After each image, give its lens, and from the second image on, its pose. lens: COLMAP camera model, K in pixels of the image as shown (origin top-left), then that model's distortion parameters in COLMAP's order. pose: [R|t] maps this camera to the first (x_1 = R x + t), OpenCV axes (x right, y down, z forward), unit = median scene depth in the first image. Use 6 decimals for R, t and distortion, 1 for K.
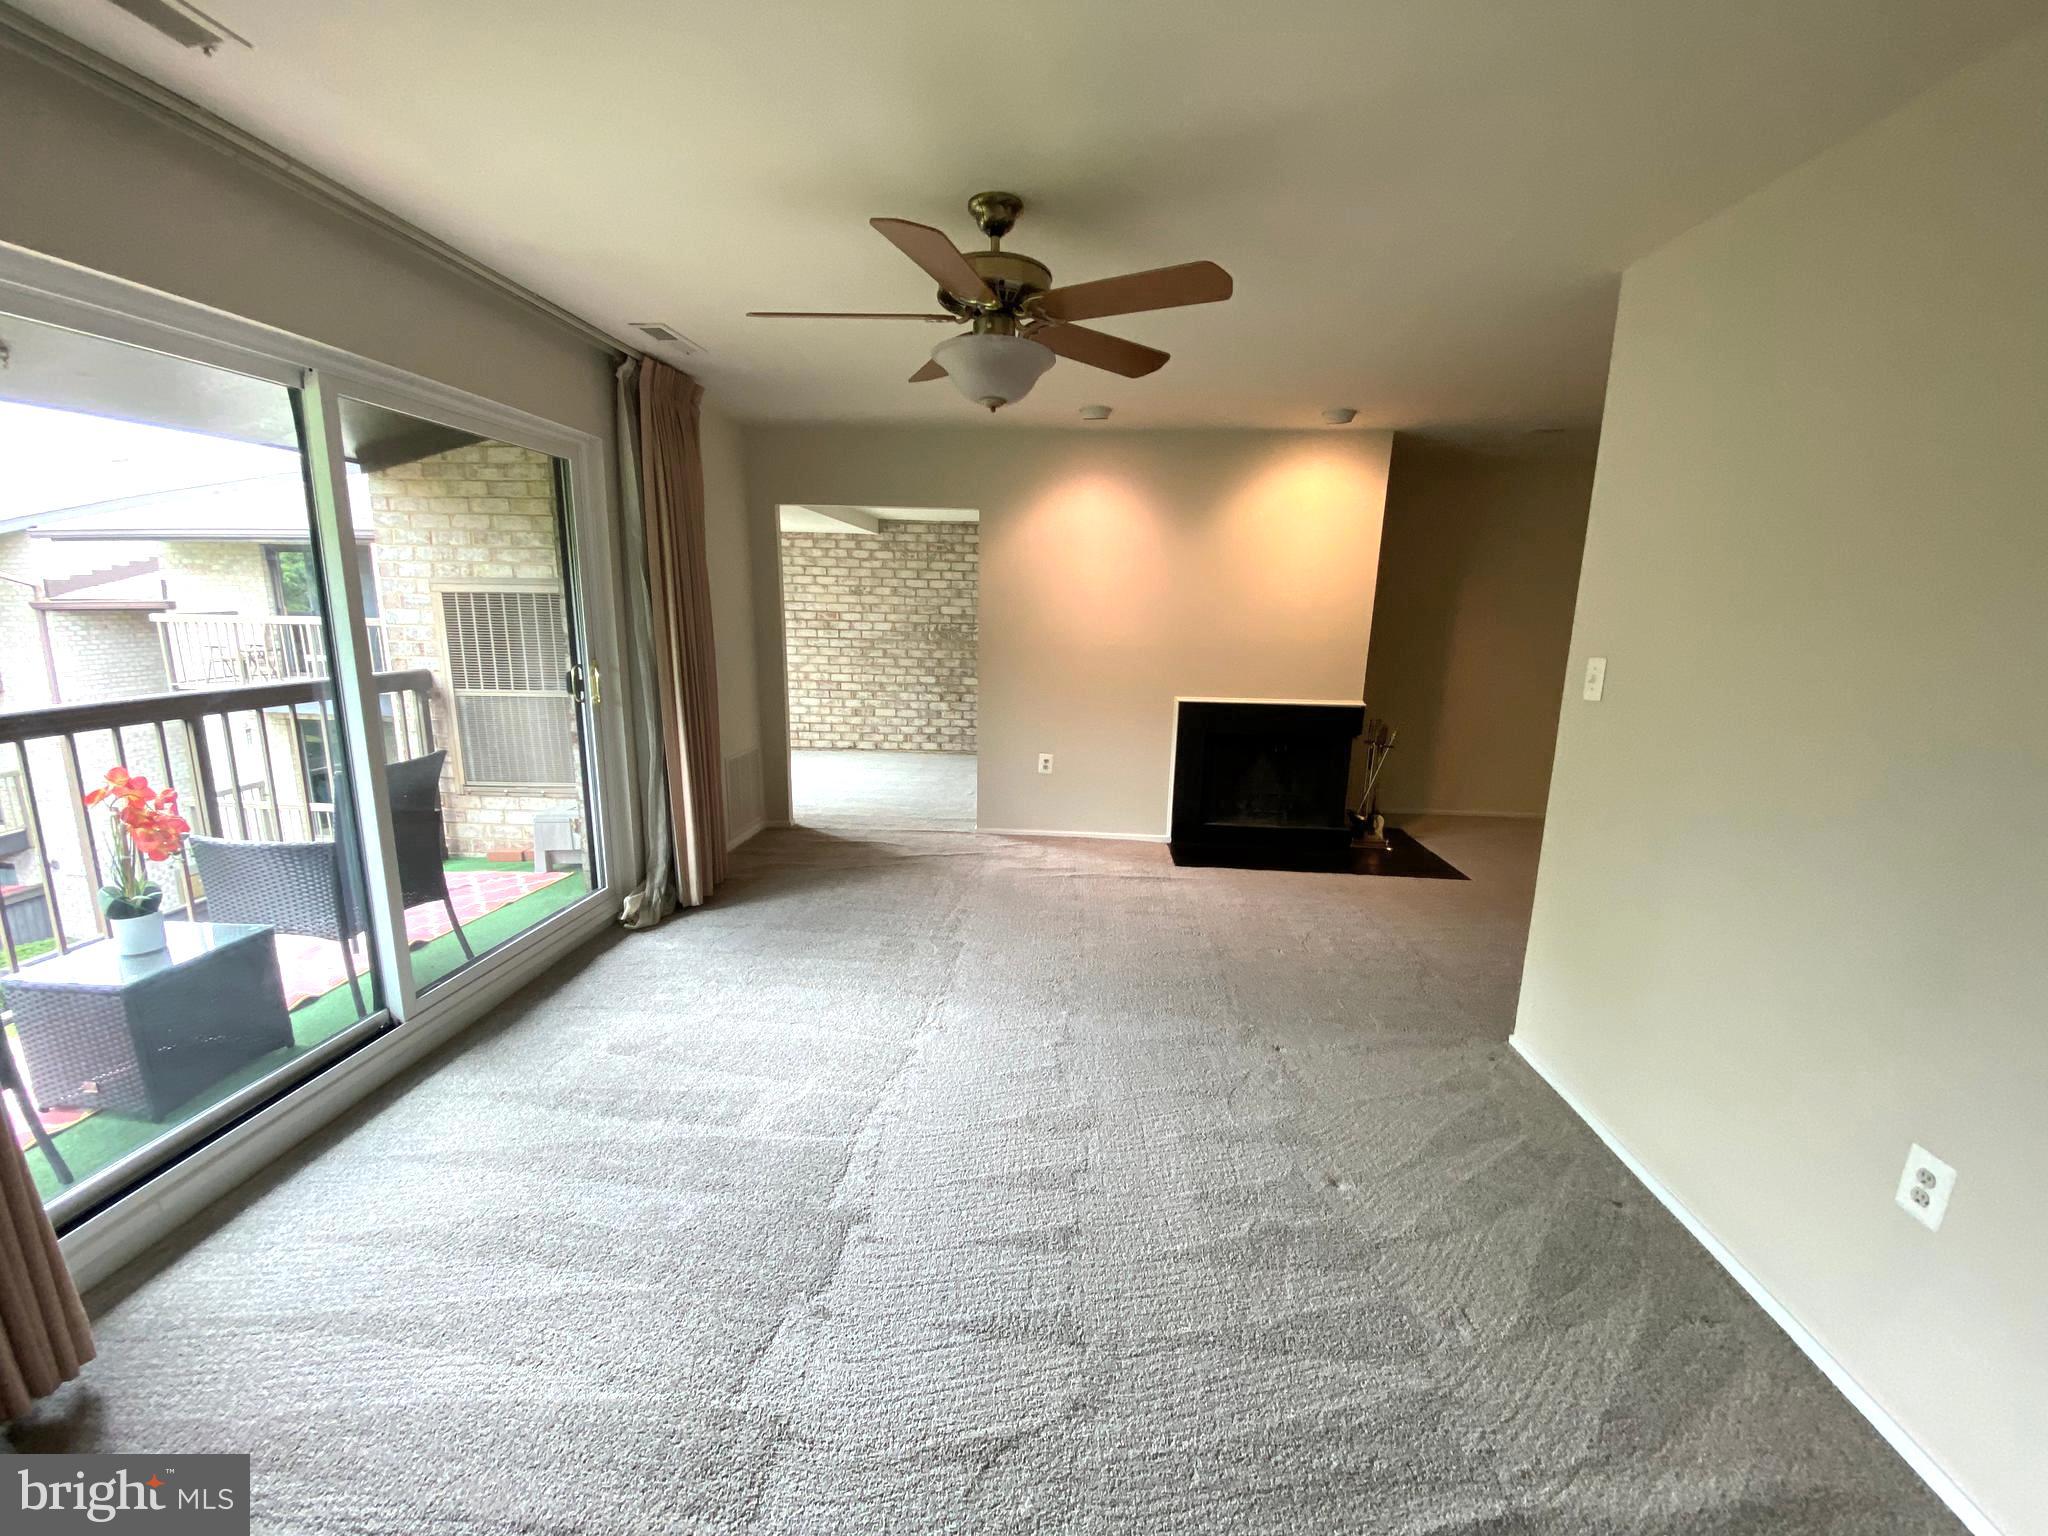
lens RADIAL K [[826.1, 0, 1026.5], [0, 826.1, 767.7], [0, 0, 1]] dist [0.015964, -0.016544]
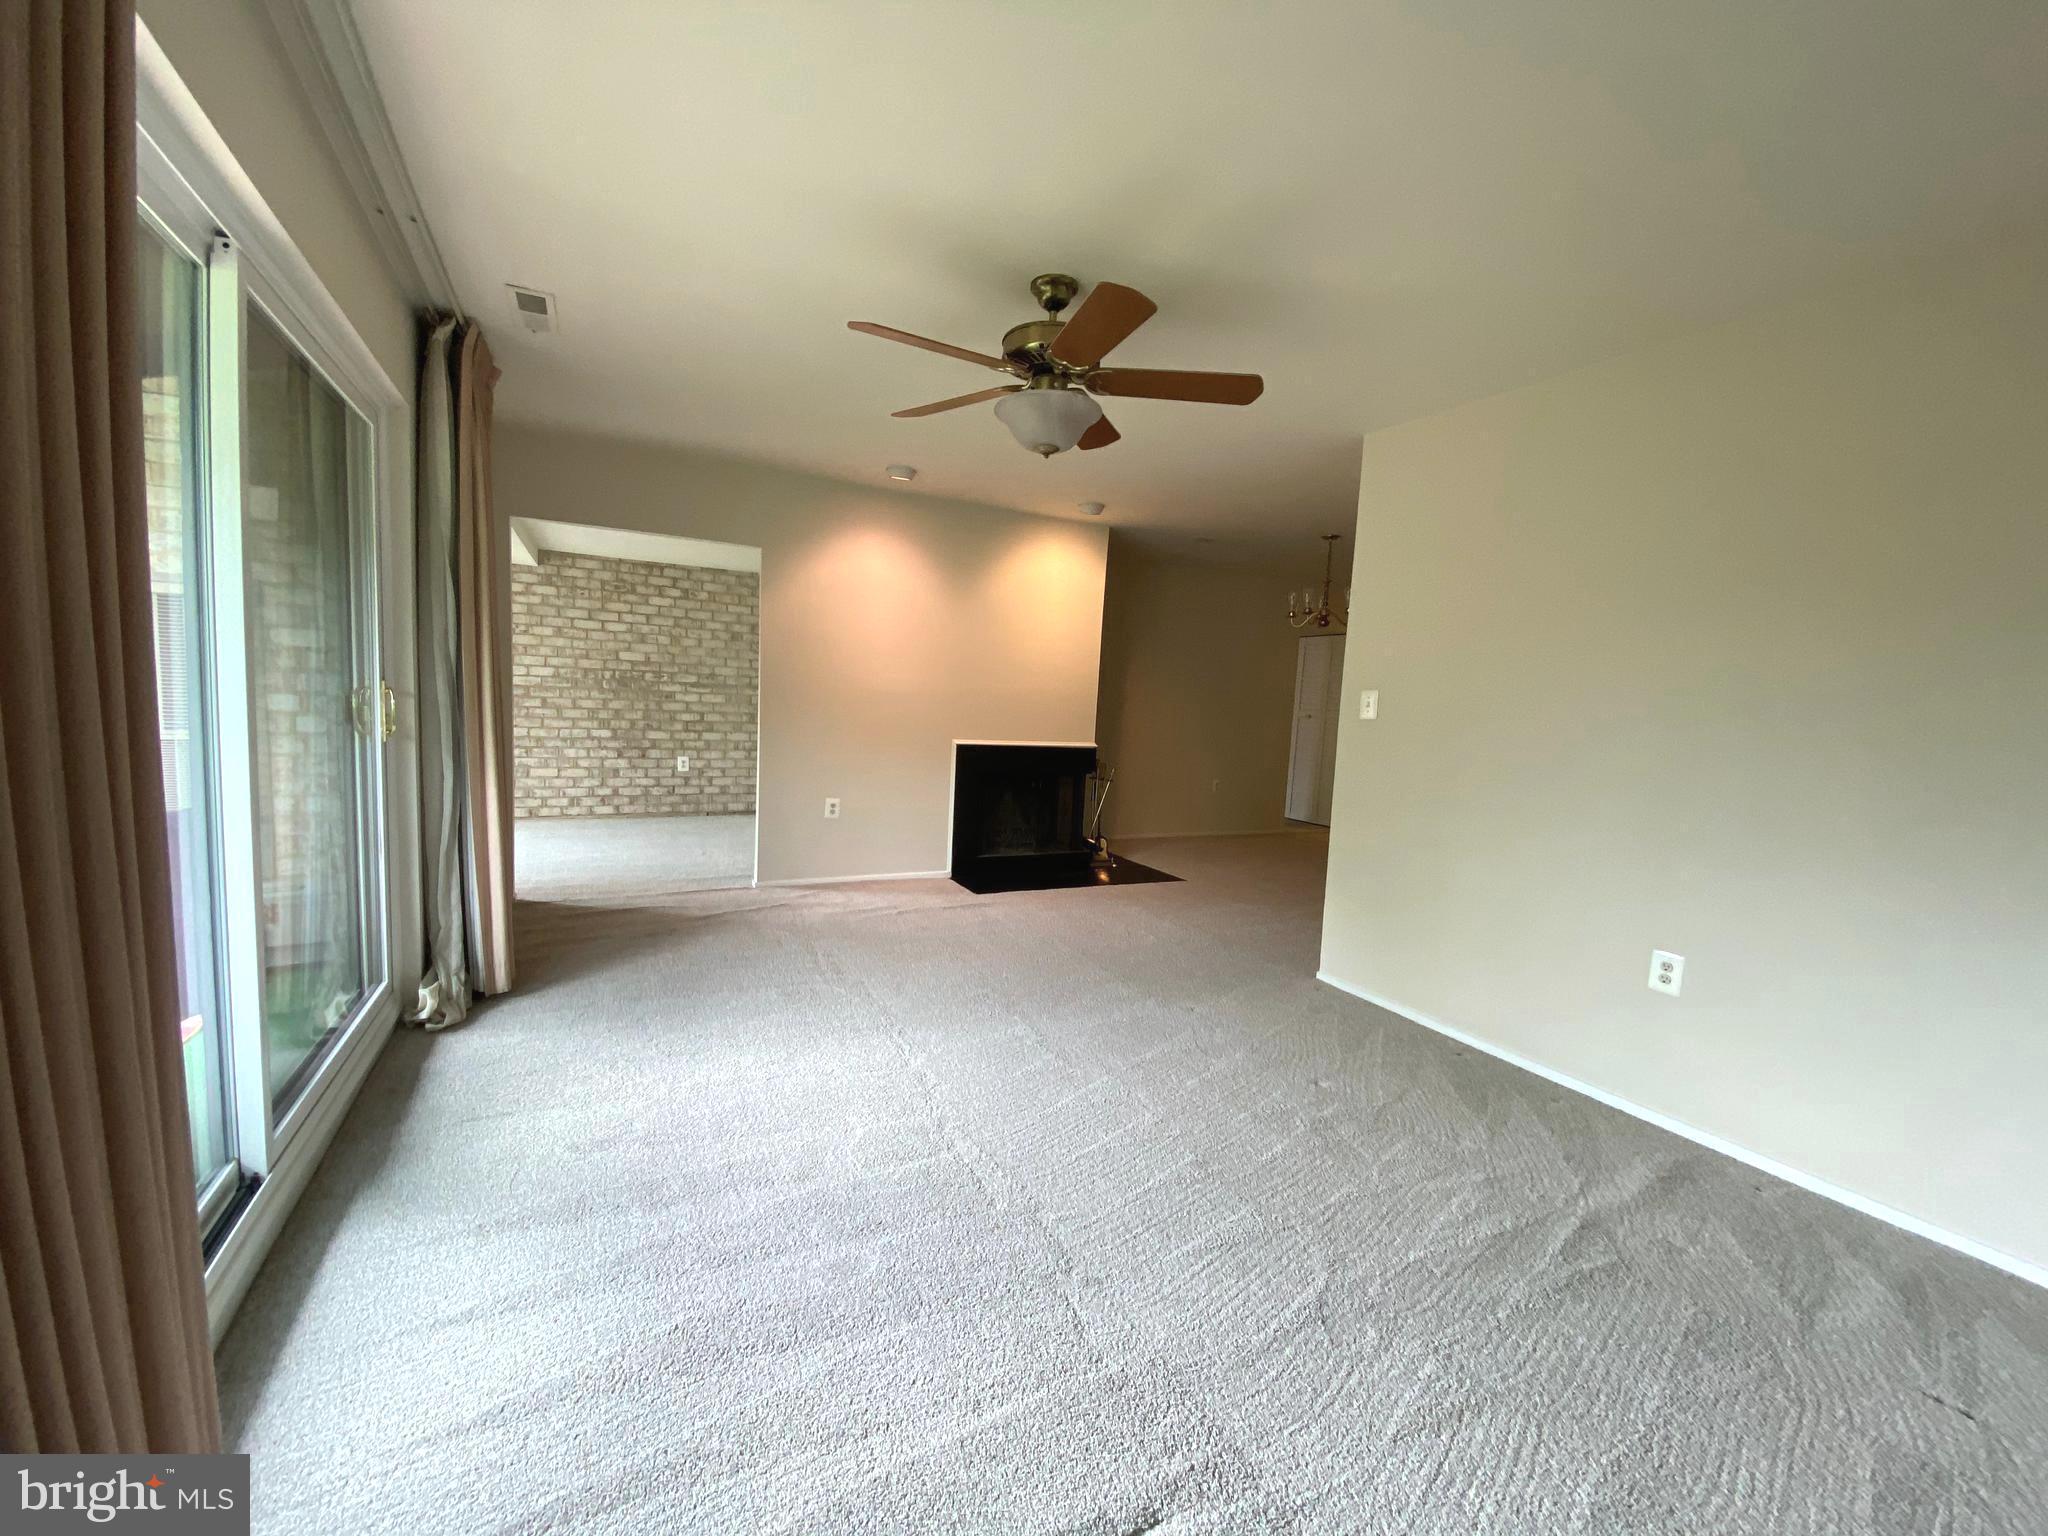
lens RADIAL K [[826.1, 0, 1031.4], [0, 826.1, 761.6], [0, 0, 1]] dist [0.015964, -0.016544]
pose [[0.860433, -0.018134, 0.509241, -0.179175], [0.065853, 0.994943, -0.075838, 0.019903], [-0.505290, 0.098788, 0.857276, 0.021171]]
